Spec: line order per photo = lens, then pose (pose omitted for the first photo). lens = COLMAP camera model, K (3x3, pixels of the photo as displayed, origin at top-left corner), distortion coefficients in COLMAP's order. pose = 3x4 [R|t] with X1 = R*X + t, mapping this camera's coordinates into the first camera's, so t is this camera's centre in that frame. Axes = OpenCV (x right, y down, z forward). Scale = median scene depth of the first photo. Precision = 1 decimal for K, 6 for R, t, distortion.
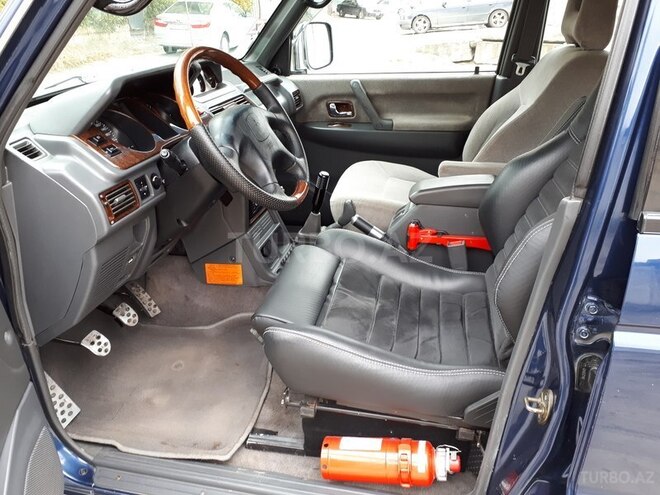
lens RADIAL K [[533.0, 0, 329.1], [0, 533.0, 245.0], [0, 0, 1]] dist [0.078110, -0.120445]
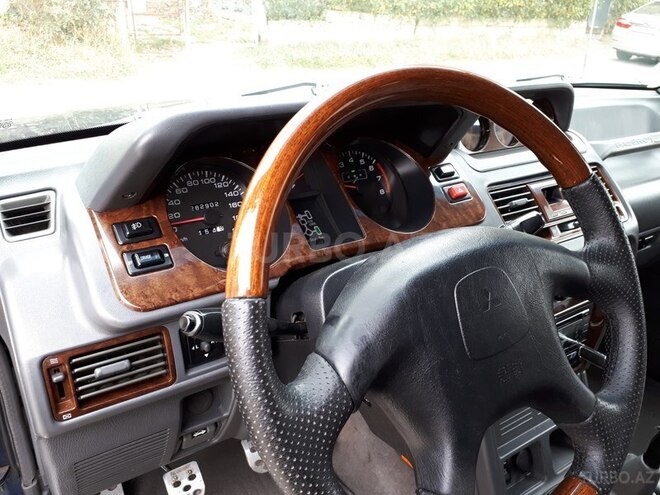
lens RADIAL K [[533.0, 0, 329.1], [0, 533.0, 245.0], [0, 0, 1]] dist [0.078110, -0.120445]
pose [[0.714982, 0.343580, -0.608896, -0.008017], [-0.338498, 0.932151, 0.128509, -0.228737], [0.611736, 0.114228, 0.782772, 0.553329]]
